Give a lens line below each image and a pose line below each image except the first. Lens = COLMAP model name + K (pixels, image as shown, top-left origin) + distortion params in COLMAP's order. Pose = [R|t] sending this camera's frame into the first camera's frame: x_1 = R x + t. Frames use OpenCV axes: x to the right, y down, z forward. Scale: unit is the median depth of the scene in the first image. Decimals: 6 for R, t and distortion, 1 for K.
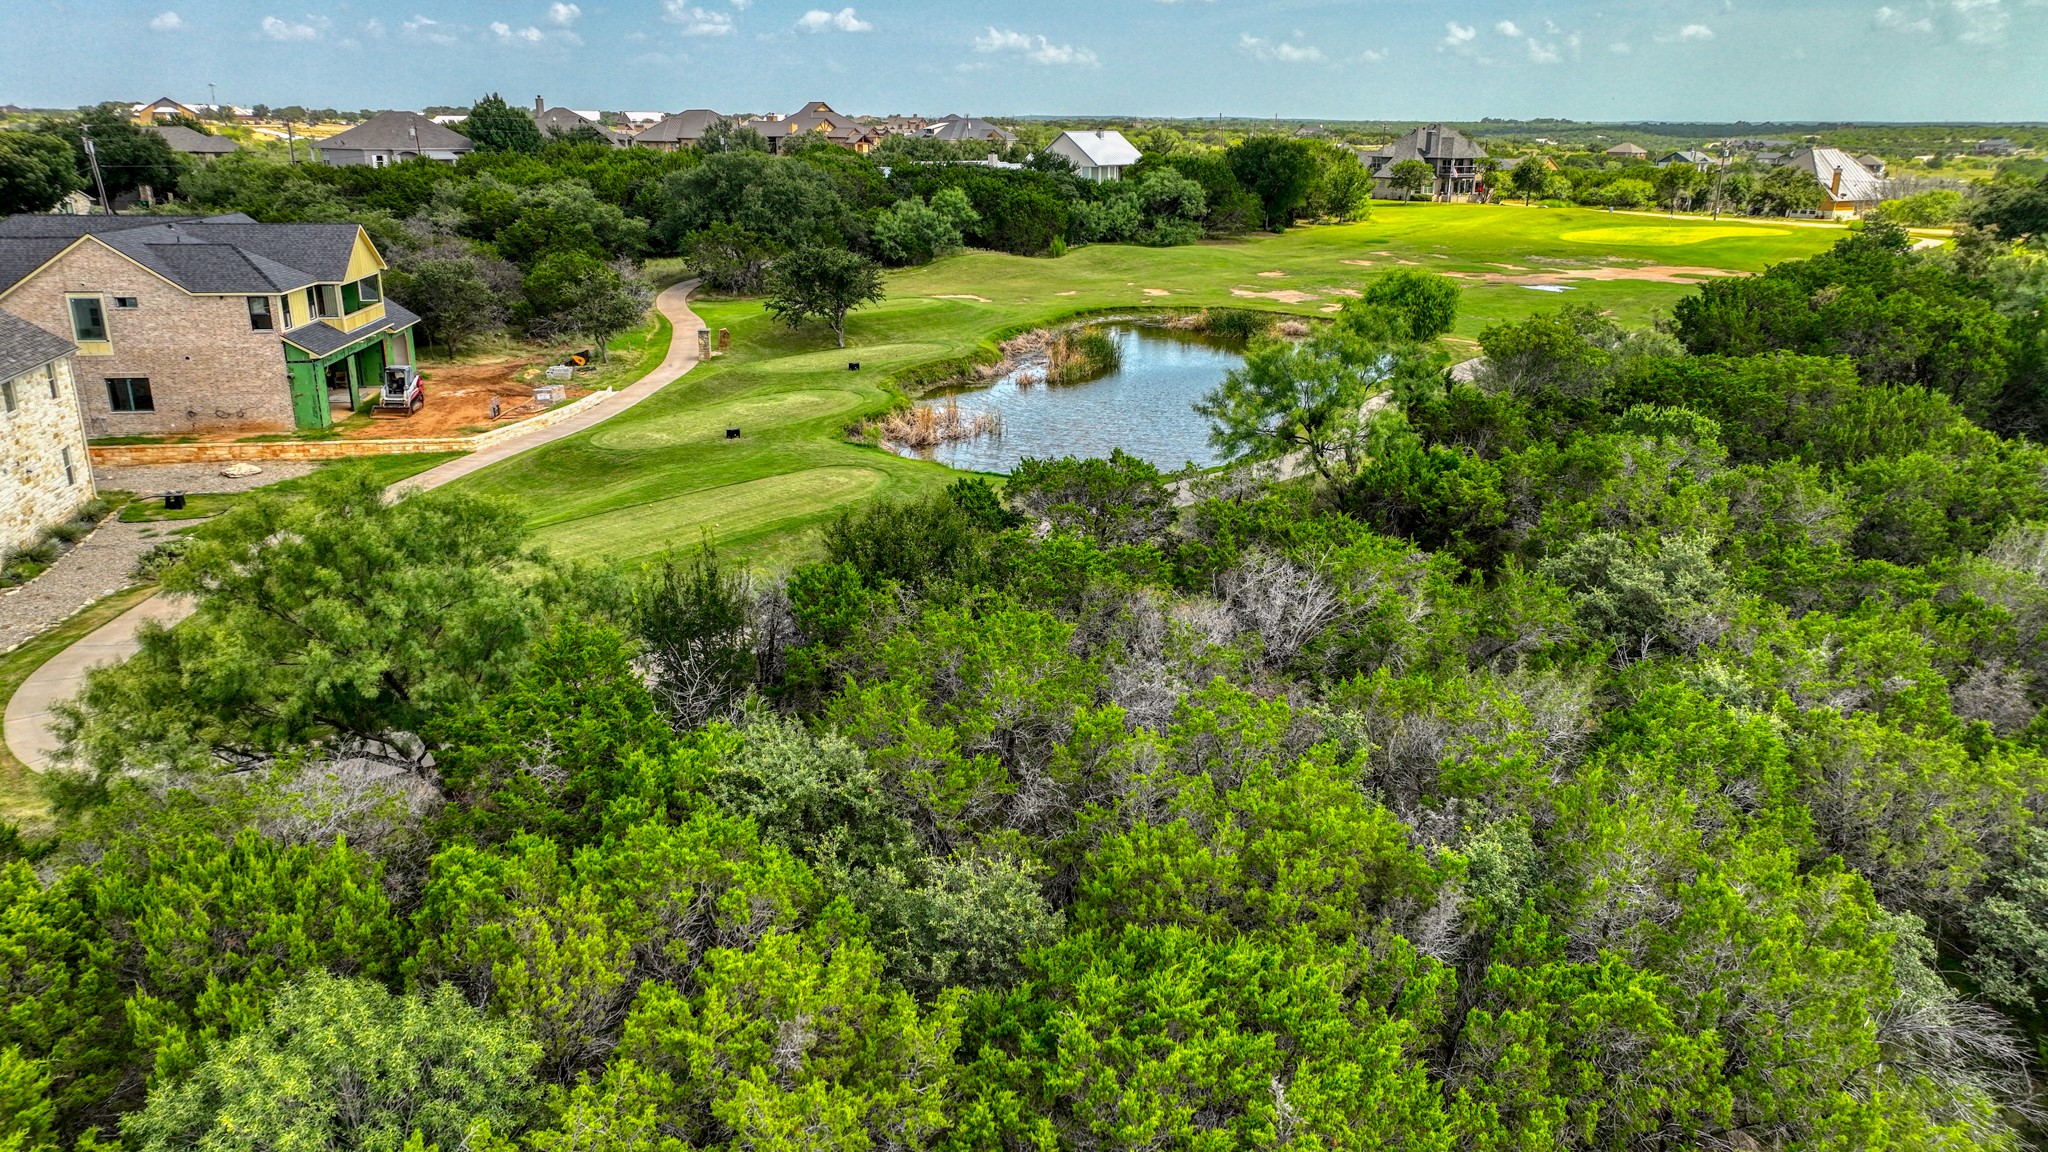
lens RADIAL K [[1435.4, 0, 1023.6], [0, 1435.4, 577.4], [0, 0, 1]] dist [-0.007999, 0.022524]
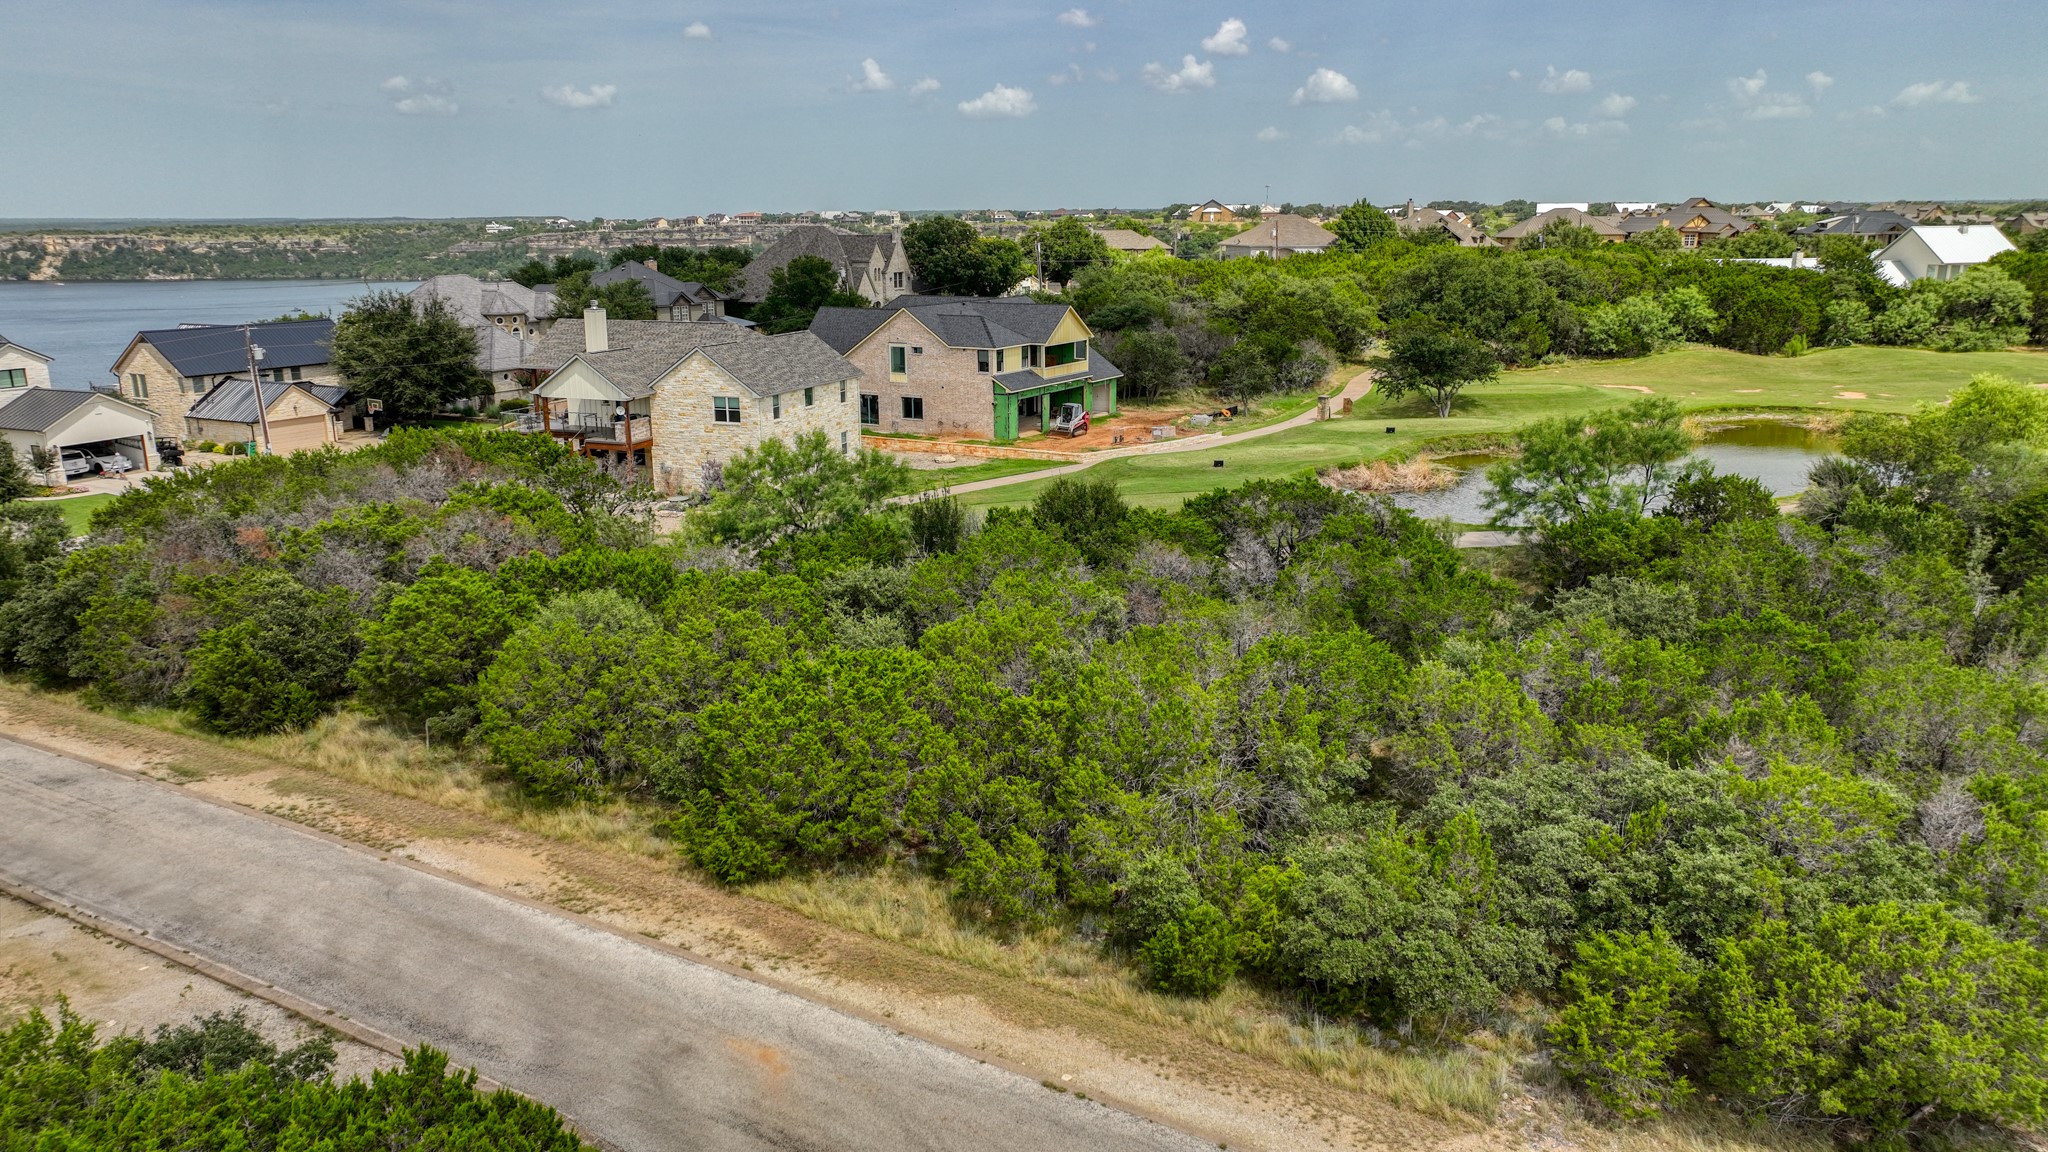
lens RADIAL K [[1435.4, 0, 1025.1], [0, 1435.4, 578.9], [0, 0, 1]] dist [-0.007999, 0.022524]
pose [[0.787676, 0.138766, -0.600259, 0.361406], [-0.172837, 0.984950, 0.000896, 0.028129], [0.591350, 0.103041, 0.799805, -0.136995]]
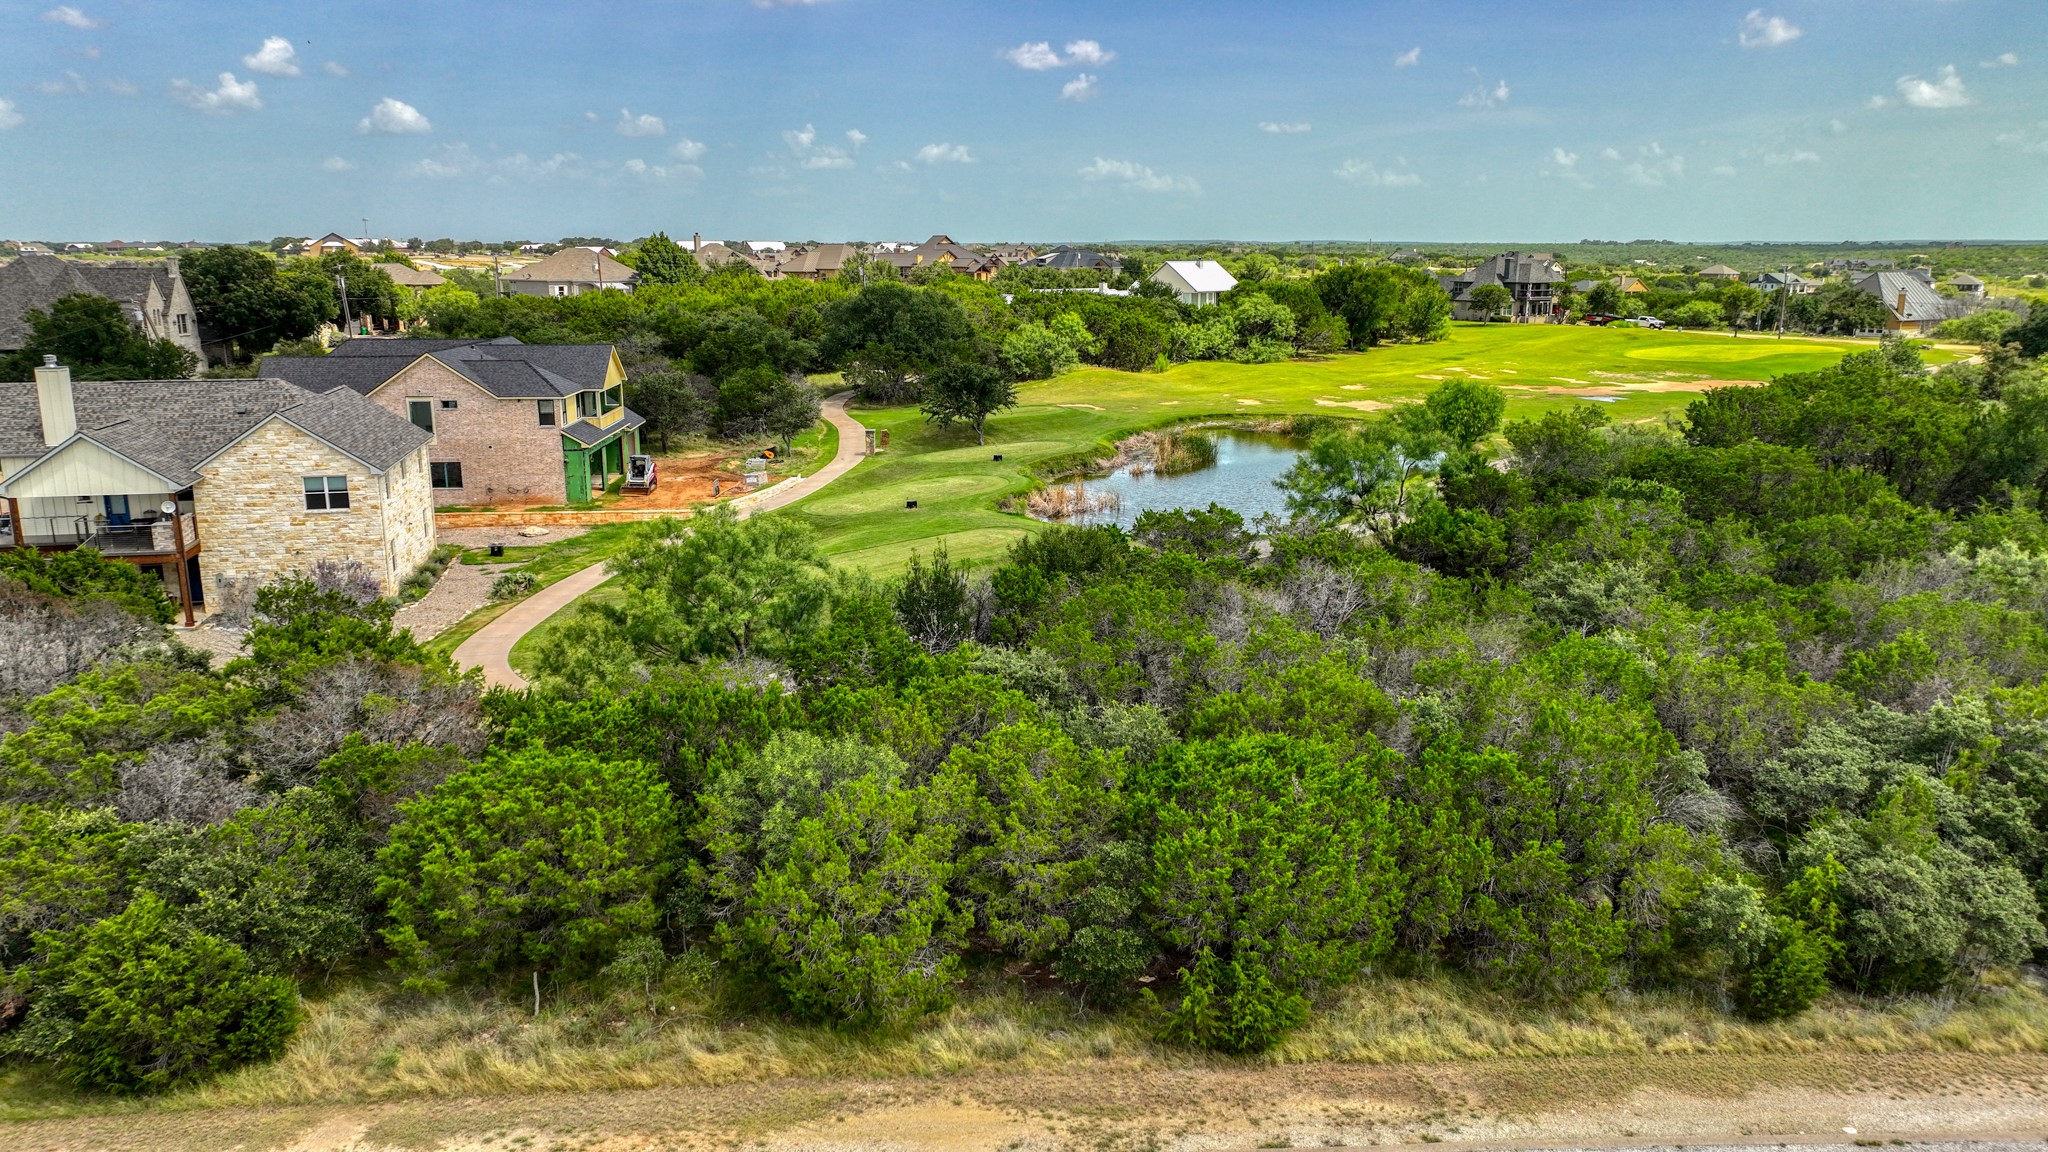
lens RADIAL K [[1435.4, 0, 1022.8], [0, 1435.4, 575.0], [0, 0, 1]] dist [-0.007999, 0.022524]
pose [[0.997652, 0.008016, -0.068017, -0.011865], [-0.013598, 0.996539, -0.082001, 0.049353], [0.067124, 0.082733, 0.994309, -0.195511]]
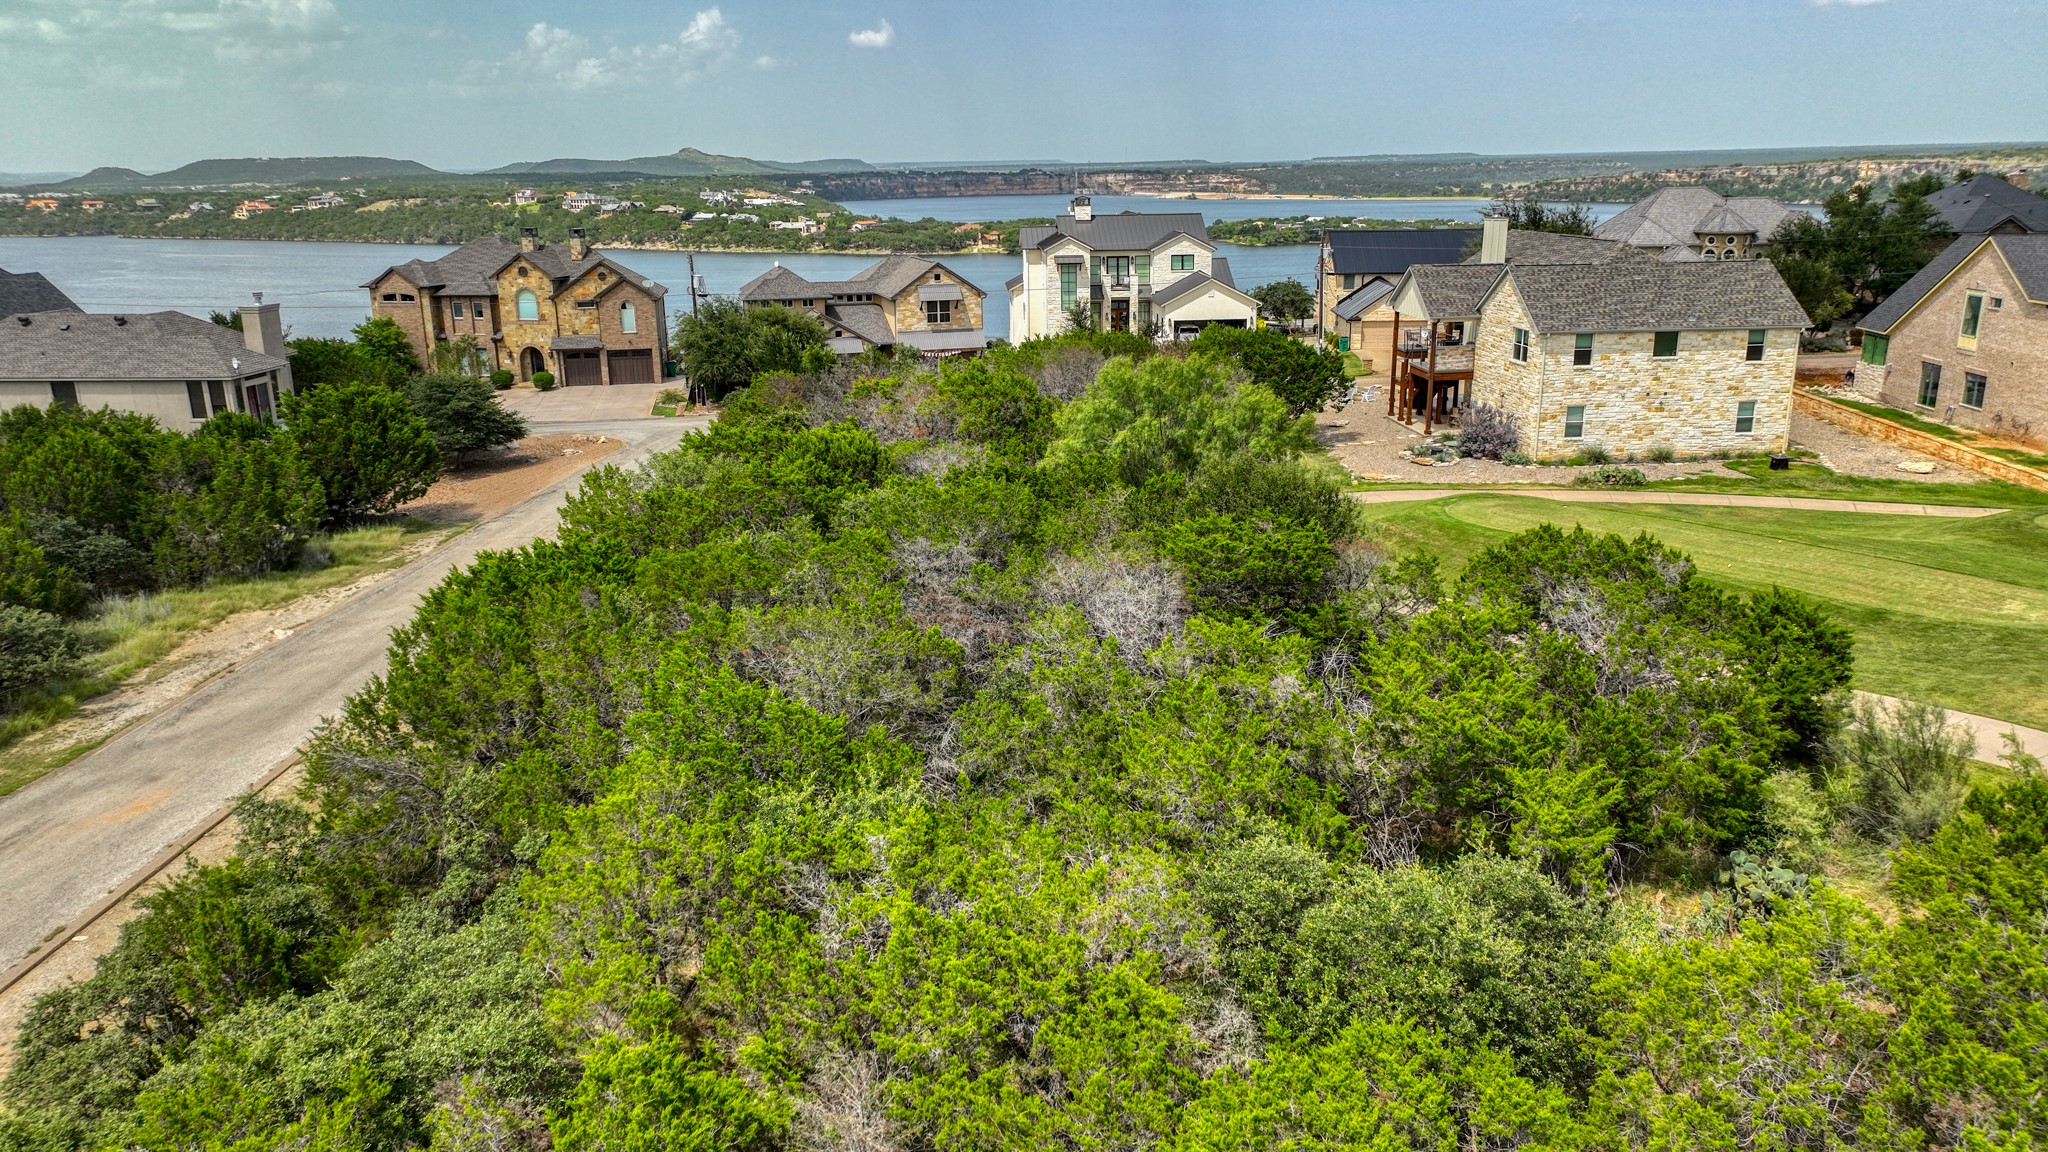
lens RADIAL K [[1435.4, 0, 1015.0], [0, 1435.4, 572.0], [0, 0, 1]] dist [-0.007999, 0.022524]
pose [[-0.214173, 0.263162, -0.940678, 0.438036], [-0.278605, 0.906564, 0.317051, -0.116033], [0.936221, 0.329981, -0.120844, 0.415301]]
